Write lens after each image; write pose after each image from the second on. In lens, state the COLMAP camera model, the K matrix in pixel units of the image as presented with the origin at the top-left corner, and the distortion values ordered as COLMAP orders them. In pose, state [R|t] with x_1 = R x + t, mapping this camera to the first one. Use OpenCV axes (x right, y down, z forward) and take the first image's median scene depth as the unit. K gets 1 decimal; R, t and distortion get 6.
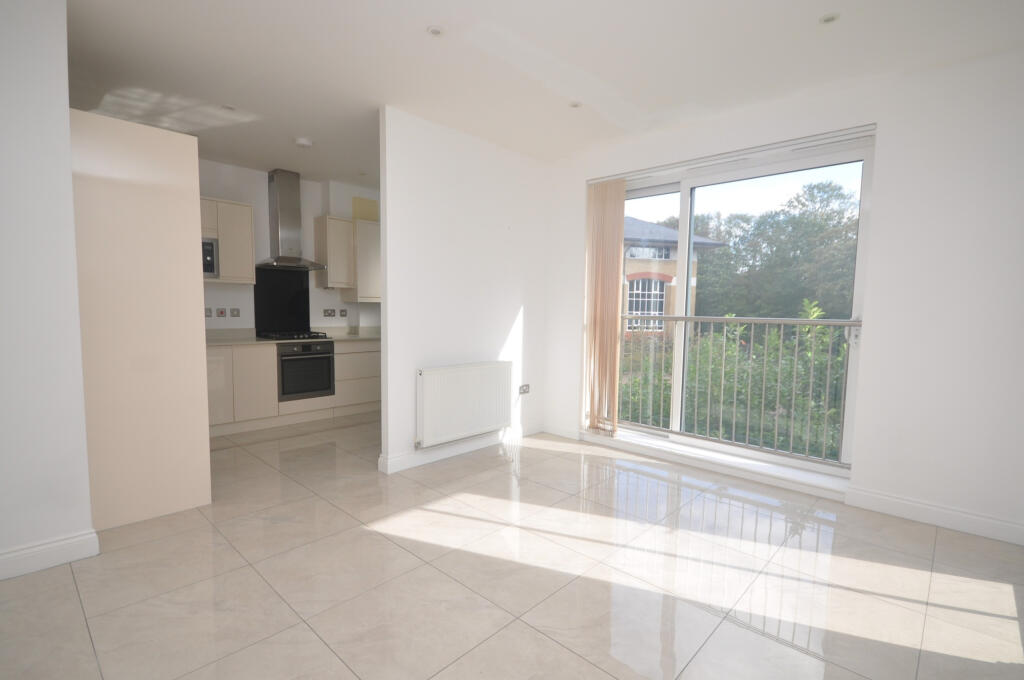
lens RADIAL K [[481.5, 0, 512.0], [0, 481.5, 340.0], [0, 0, 1]] dist [0.000656, 0.000088]
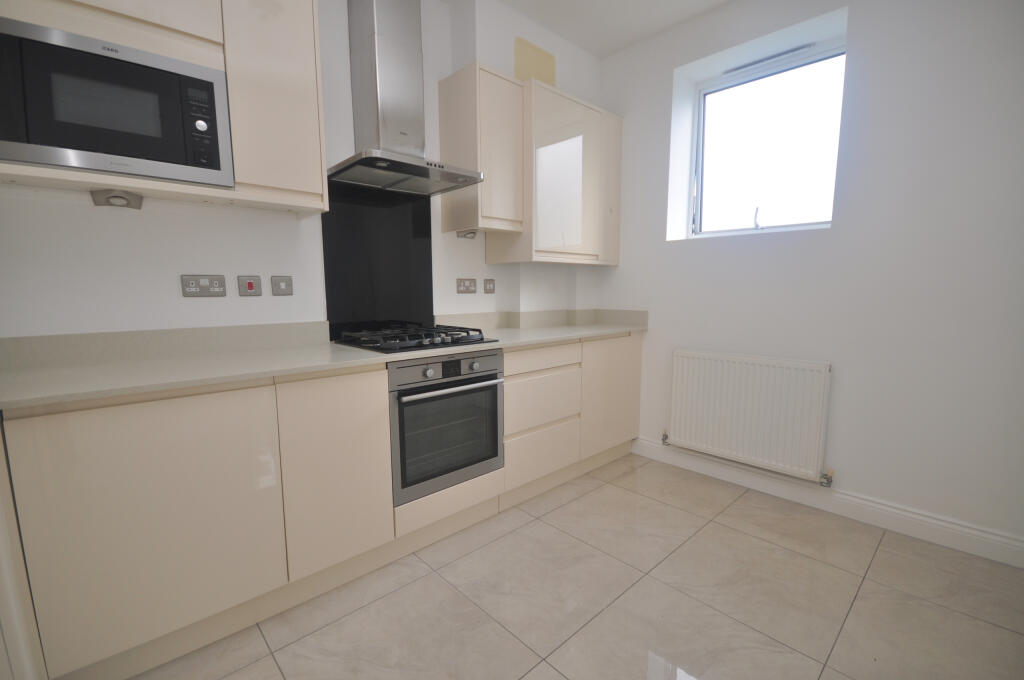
lens RADIAL K [[452.8, 0, 512.0], [0, 452.8, 340.0], [0, 0, 1]] dist [-0.001847, -0.000156]
pose [[0.998095, -0.009657, -0.060936, -0.336957], [0.012611, 0.998754, 0.048291, -0.024875], [0.060394, -0.048967, 0.996973, 0.591573]]
